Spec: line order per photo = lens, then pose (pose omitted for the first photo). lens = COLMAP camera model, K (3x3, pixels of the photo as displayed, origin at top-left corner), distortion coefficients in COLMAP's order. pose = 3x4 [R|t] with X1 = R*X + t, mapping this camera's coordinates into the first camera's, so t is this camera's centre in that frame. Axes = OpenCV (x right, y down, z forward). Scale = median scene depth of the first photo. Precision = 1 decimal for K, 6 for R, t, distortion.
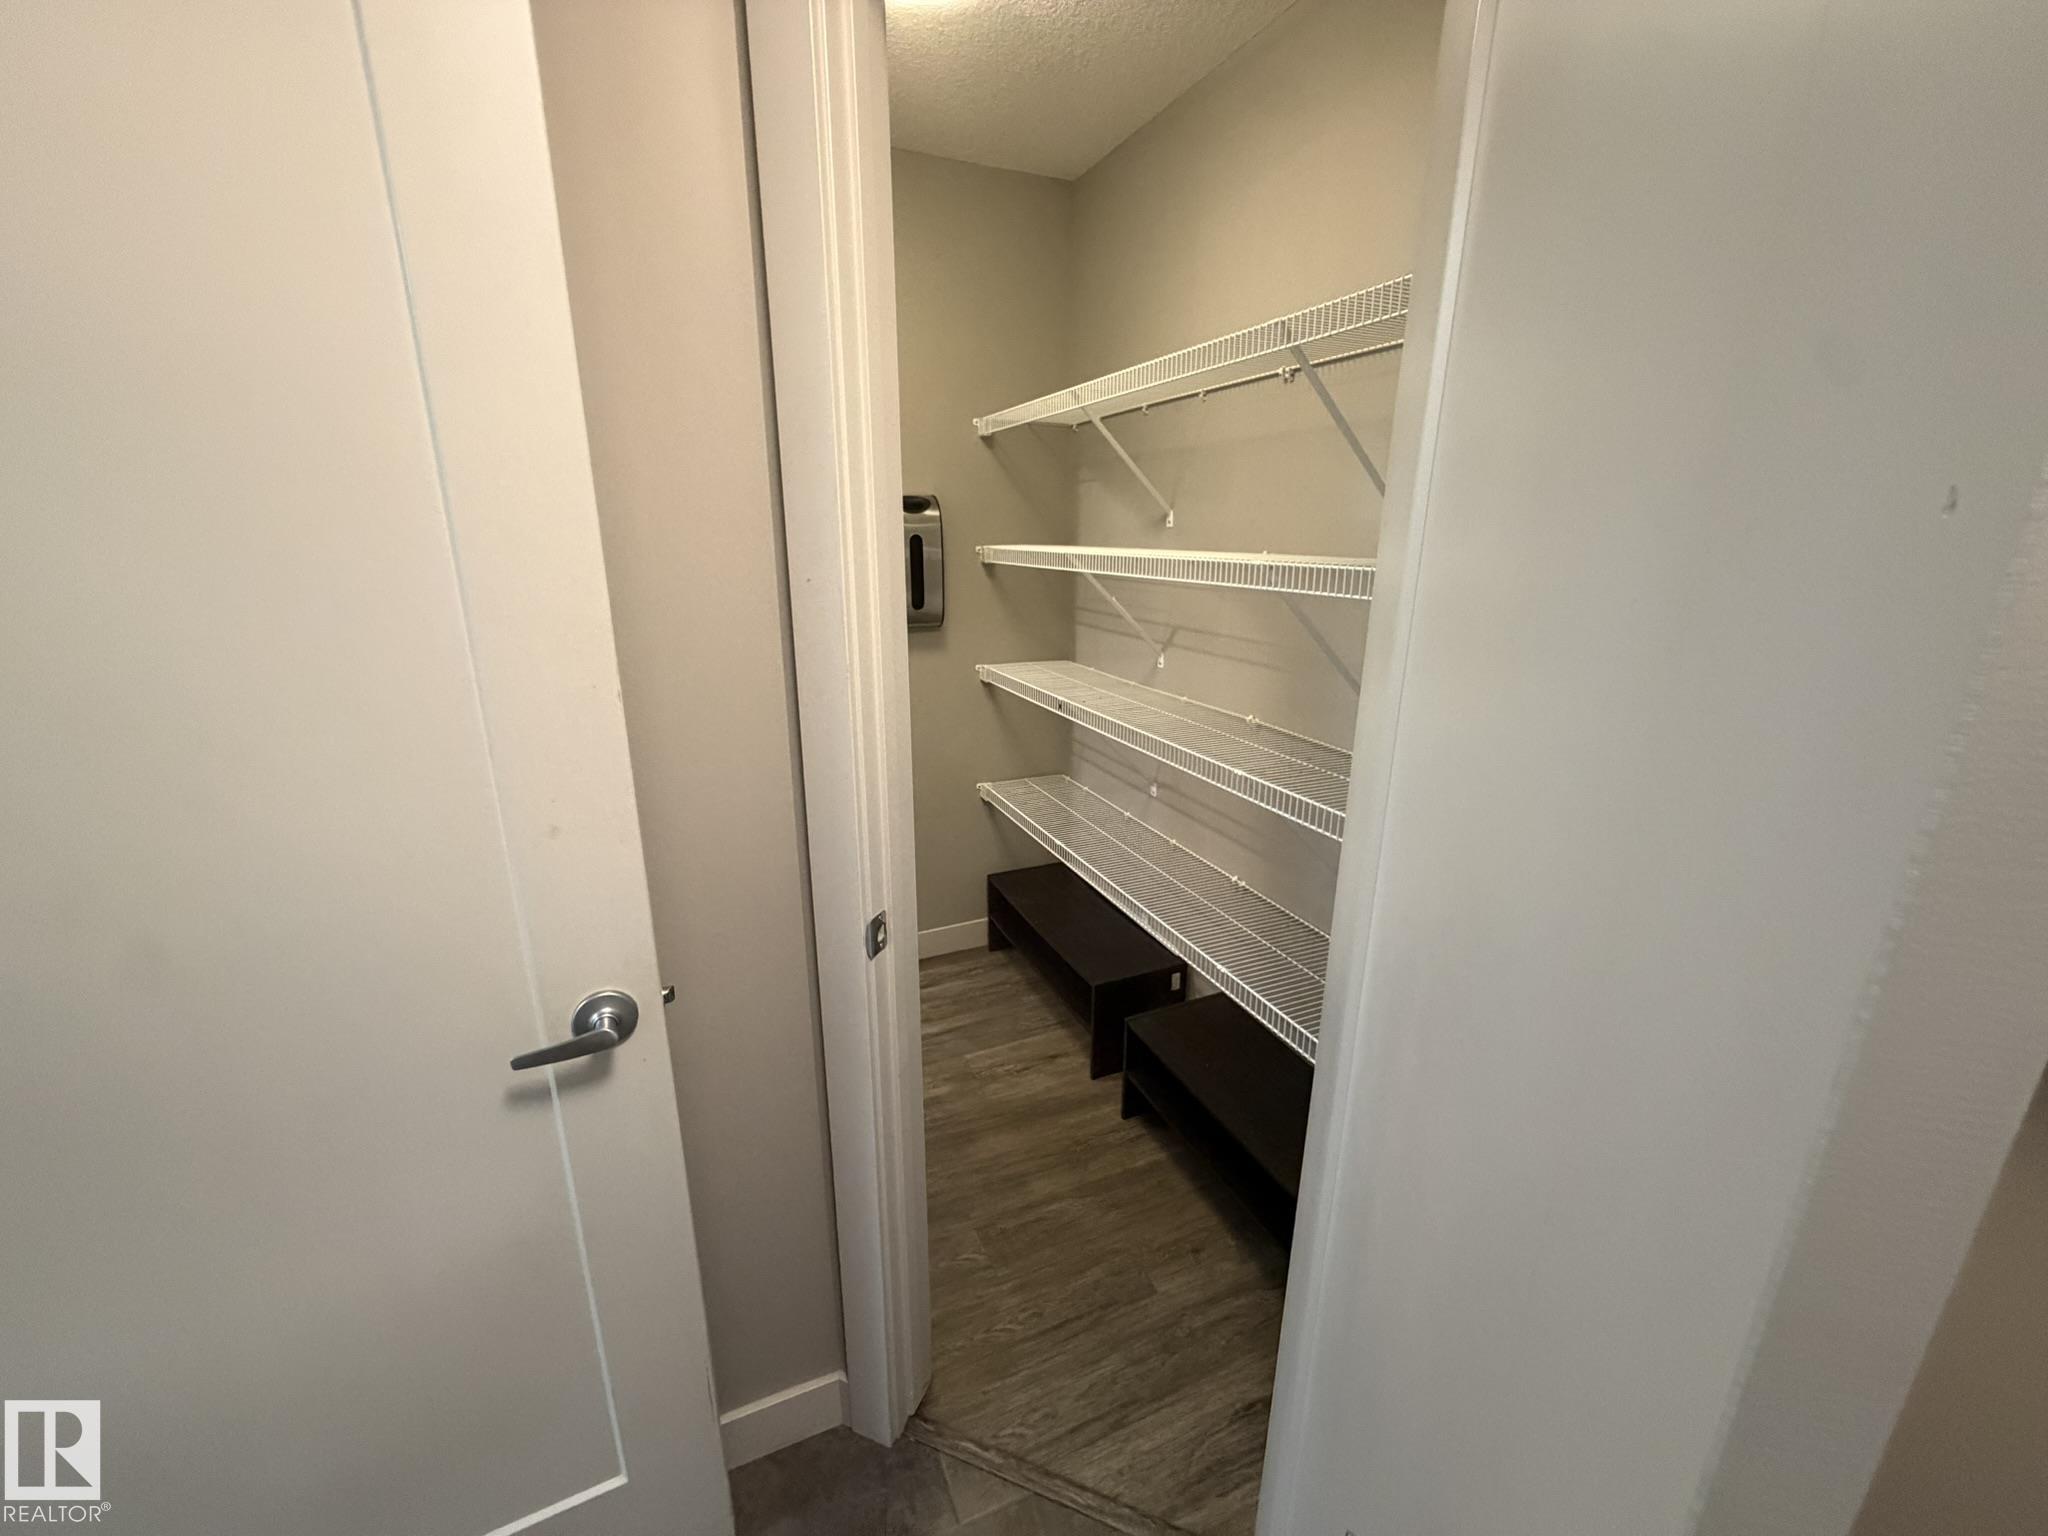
lens RADIAL K [[811.4, 0, 1019.6], [0, 811.4, 773.4], [0, 0, 1]] dist [0.001957, -0.000552]
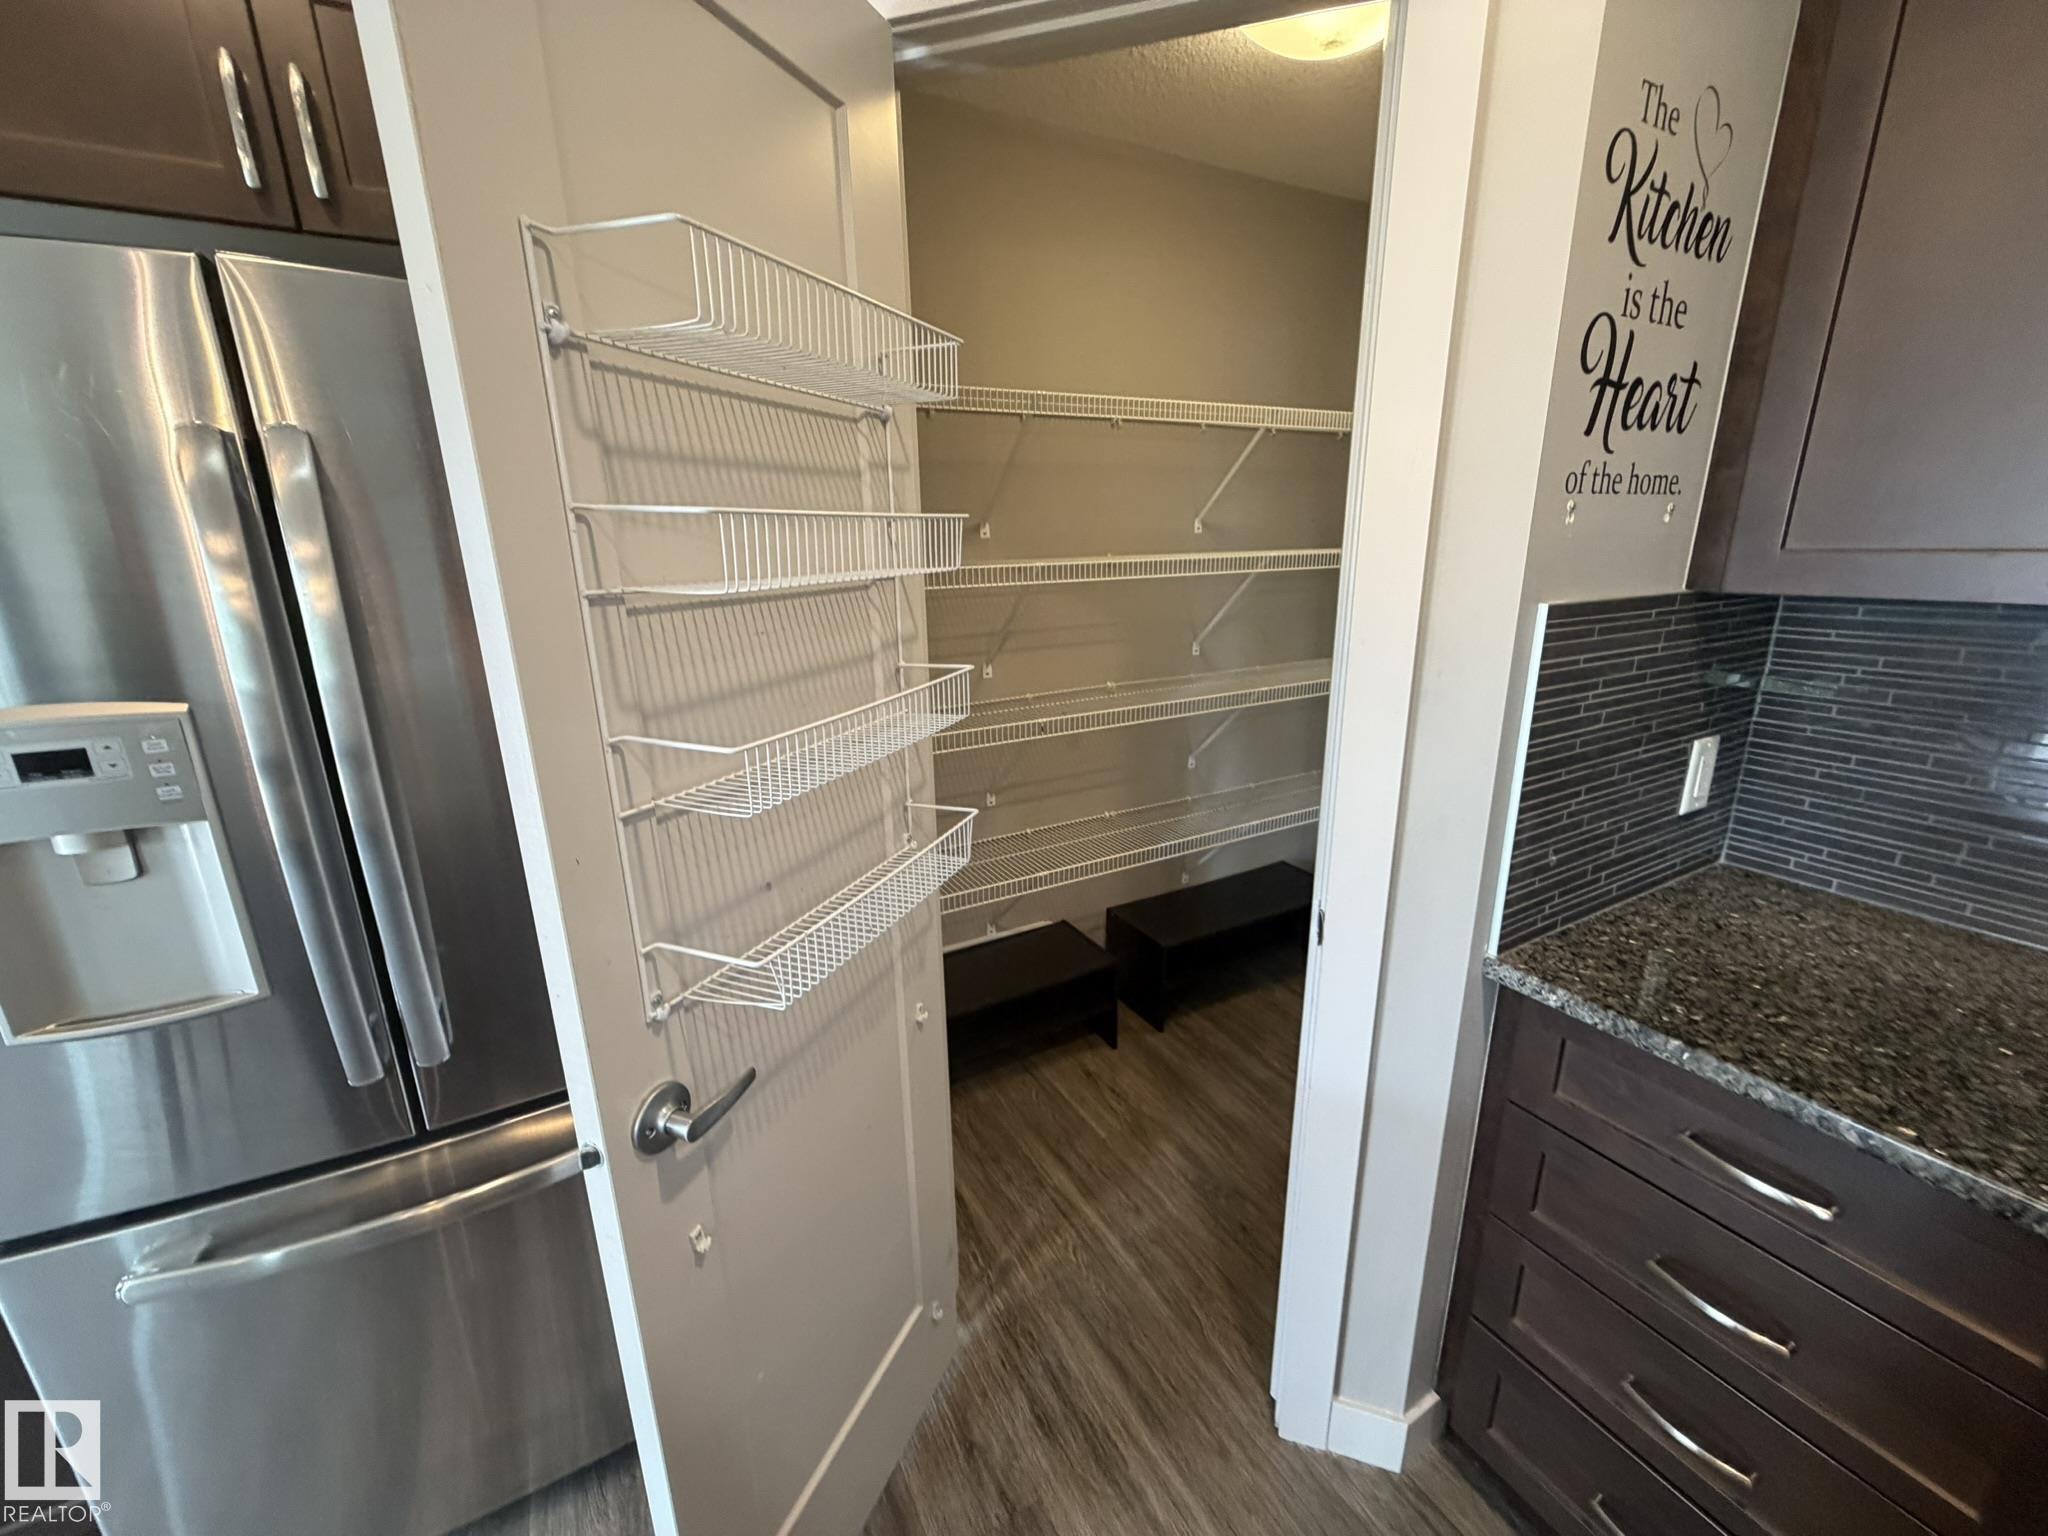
lens RADIAL K [[811.4, 0, 1023.6], [0, 811.4, 772.2], [0, 0, 1]] dist [0.001957, -0.000552]
pose [[-0.087113, -0.276619, 0.957023, -0.836362], [0.300292, 0.908698, 0.289986, -0.307535], [-0.949861, 0.312648, 0.003908, 1.010127]]
